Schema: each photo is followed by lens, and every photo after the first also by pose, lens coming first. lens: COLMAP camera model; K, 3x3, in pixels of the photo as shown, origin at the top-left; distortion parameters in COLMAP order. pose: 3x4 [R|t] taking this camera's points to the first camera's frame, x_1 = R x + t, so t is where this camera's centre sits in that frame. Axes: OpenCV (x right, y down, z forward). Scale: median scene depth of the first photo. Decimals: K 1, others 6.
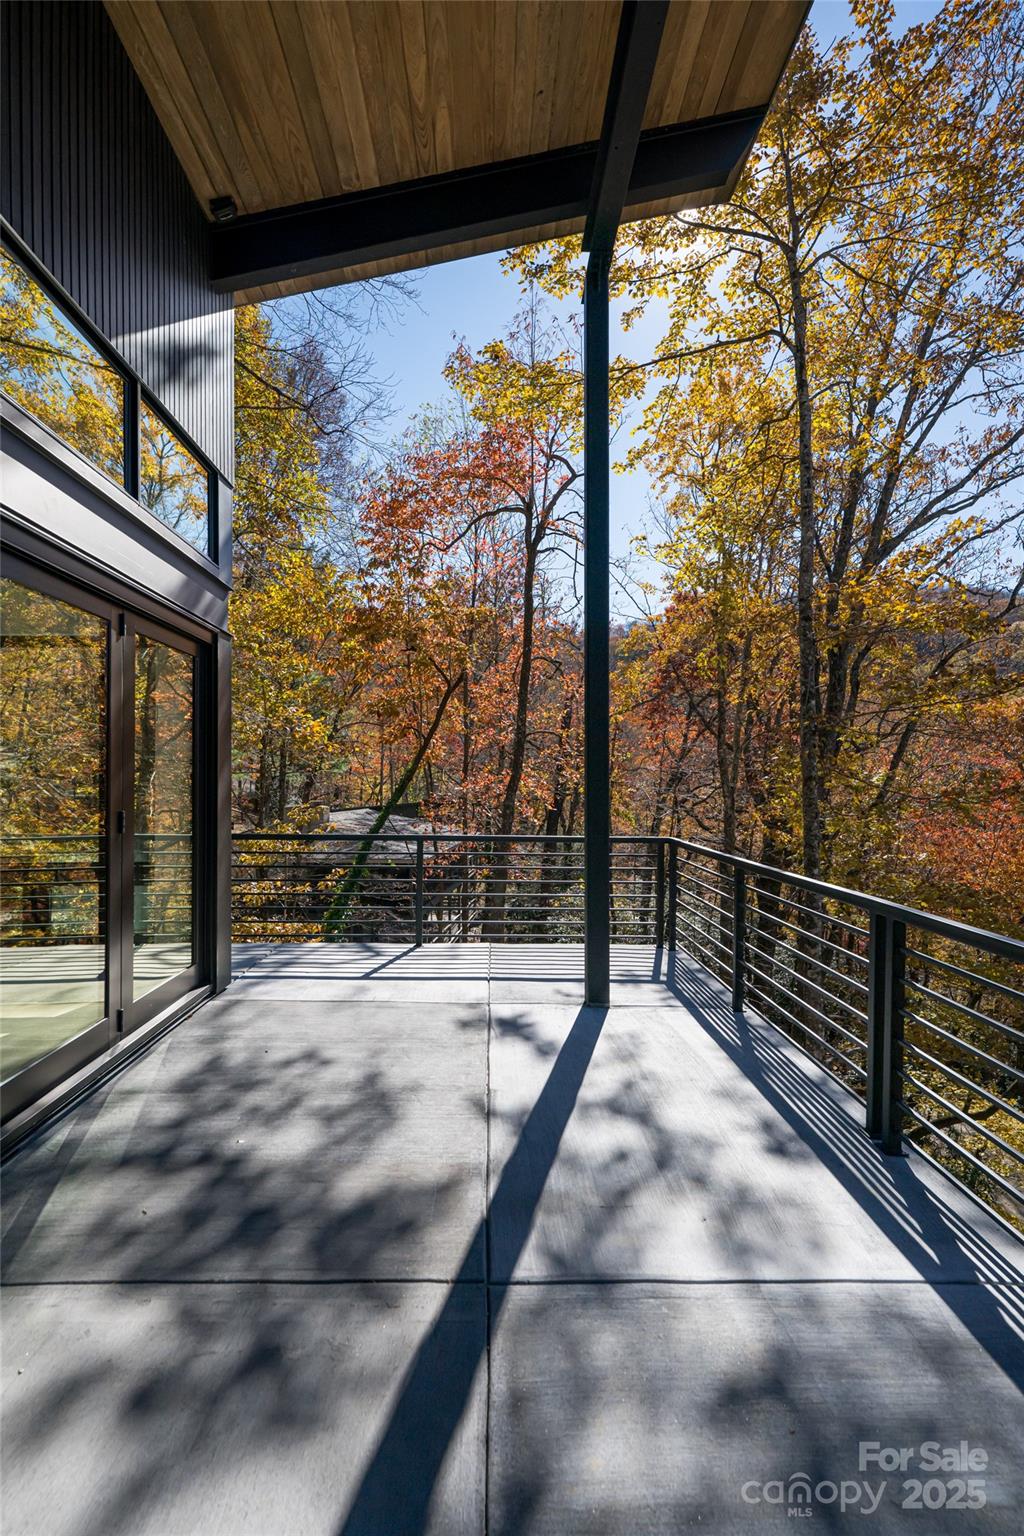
lens RADIAL K [[746.0, 0, 512.0], [0, 746.0, 768.0], [0, 0, 1]] dist [0.013539, -0.000032]
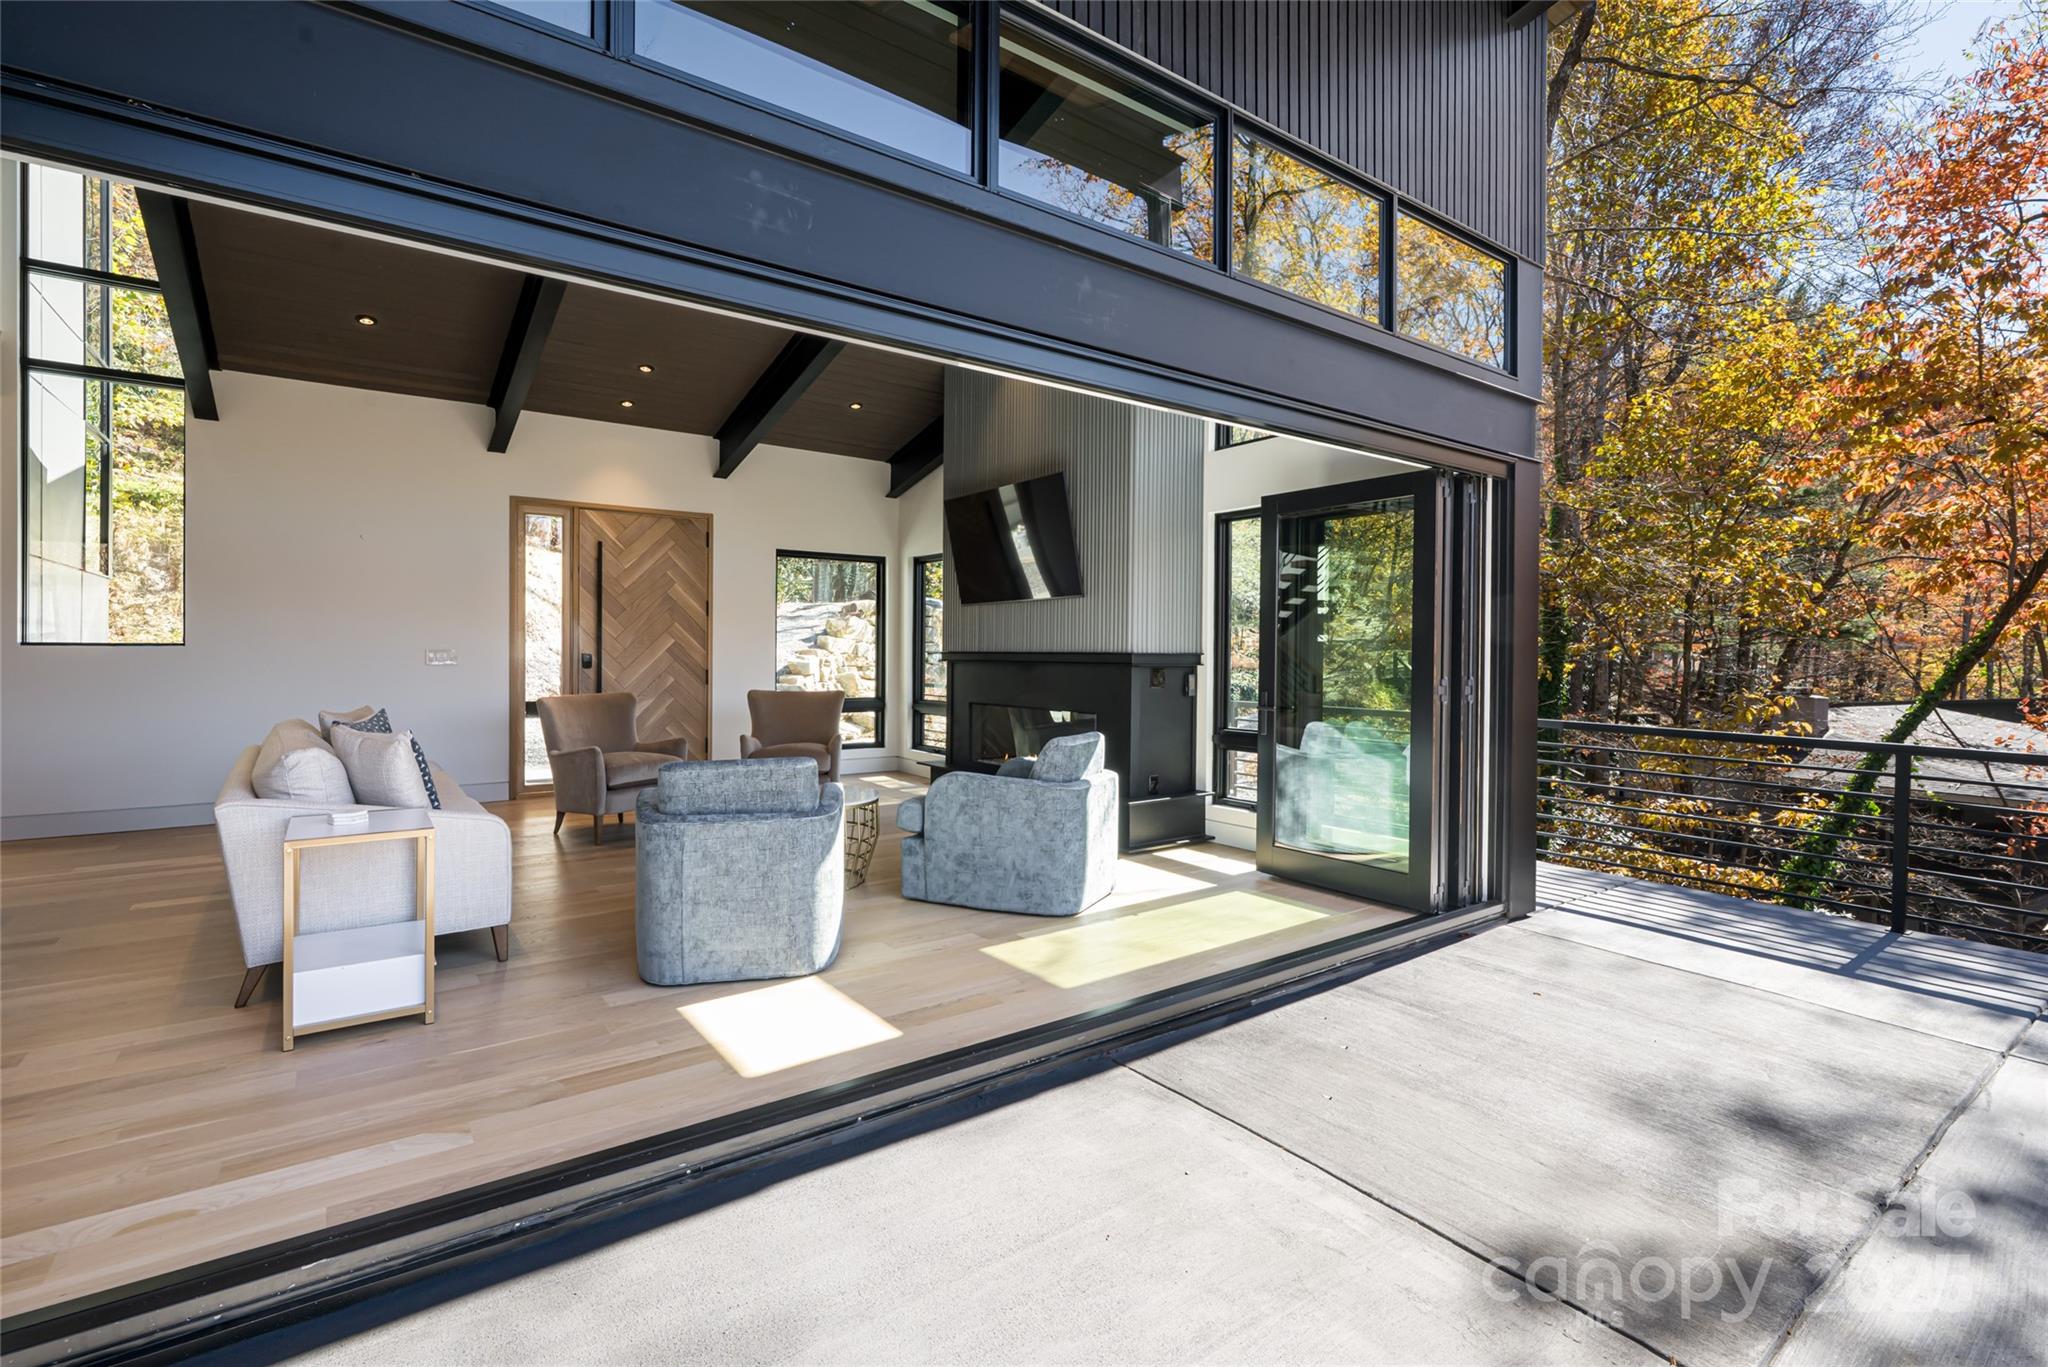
lens RADIAL K [[935.0, 0, 1019.6], [0, 935.0, 654.0], [0, 0, 1]] dist [0.000792, 0.000152]
pose [[0.565343, 0.004580, -0.824843, 0.039349], [0.009693, 0.999879, 0.012195, 0.001029], [0.824799, -0.014890, 0.565230, 0.002757]]
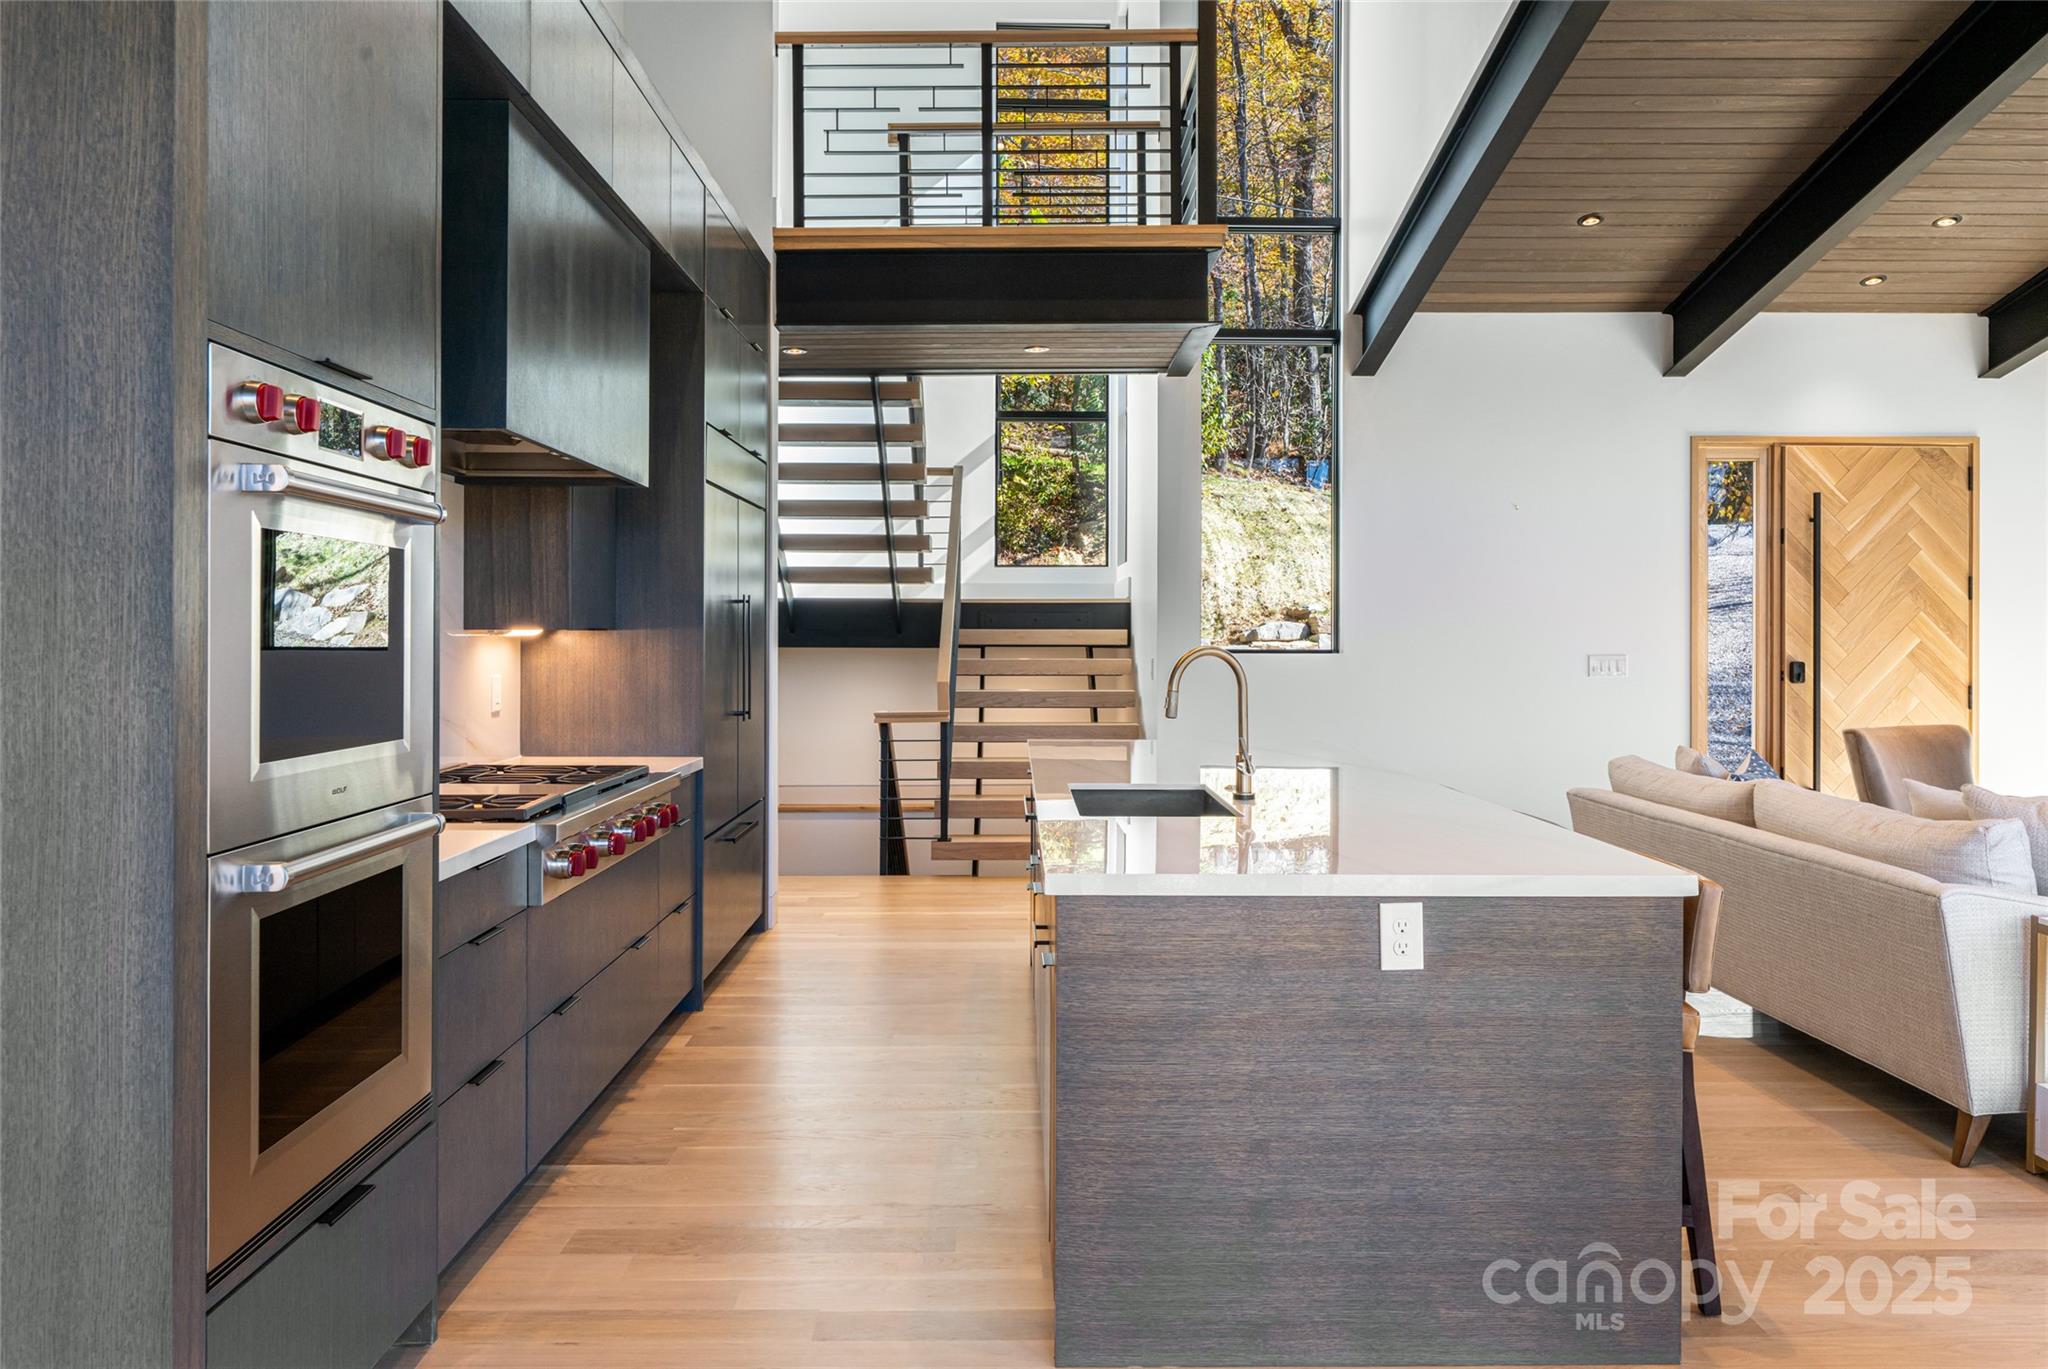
lens RADIAL K [[1389.5, 0, 1022.2], [0, 1389.5, 630.7], [0, 0, 1]] dist [-0.002148, -0.002568]
pose [[-0.018158, -0.001491, -0.999834, 0.000569], [0.017428, 0.999846, -0.001808, -0.010436], [0.999683, -0.017458, -0.018129, -0.180138]]
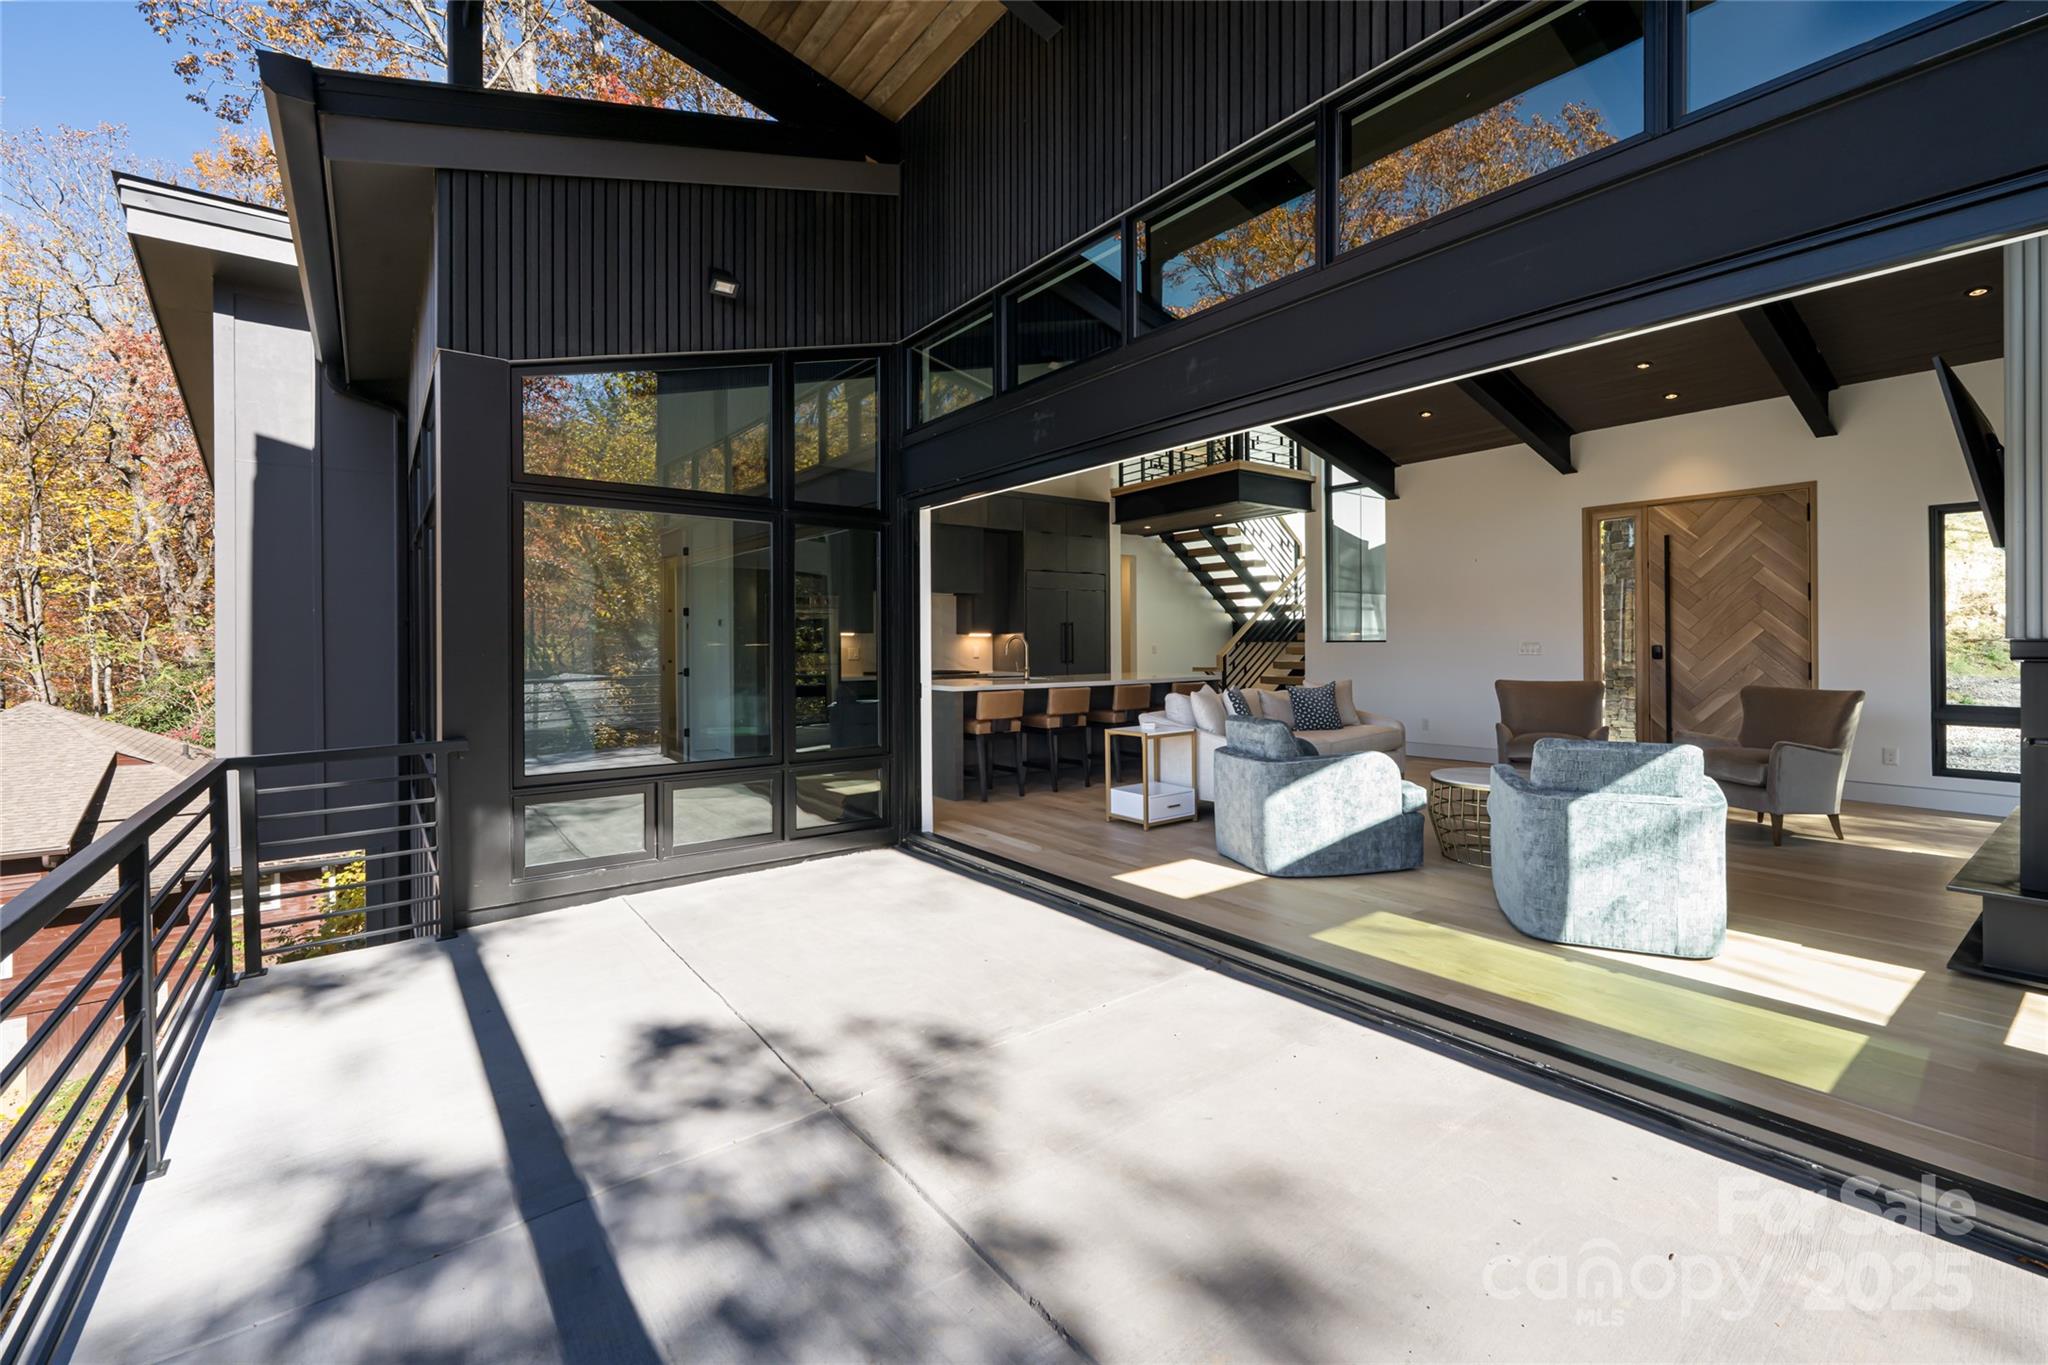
lens RADIAL K [[908.6, 0, 1021.6], [0, 908.6, 644.7], [0, 0, 1]] dist [0.018674, 0.000041]
pose [[-0.820133, 0.010802, -0.572071, 0.076909], [0.022720, 0.999648, -0.013696, 0.003436], [0.571721, -0.024230, -0.820090, 0.318855]]
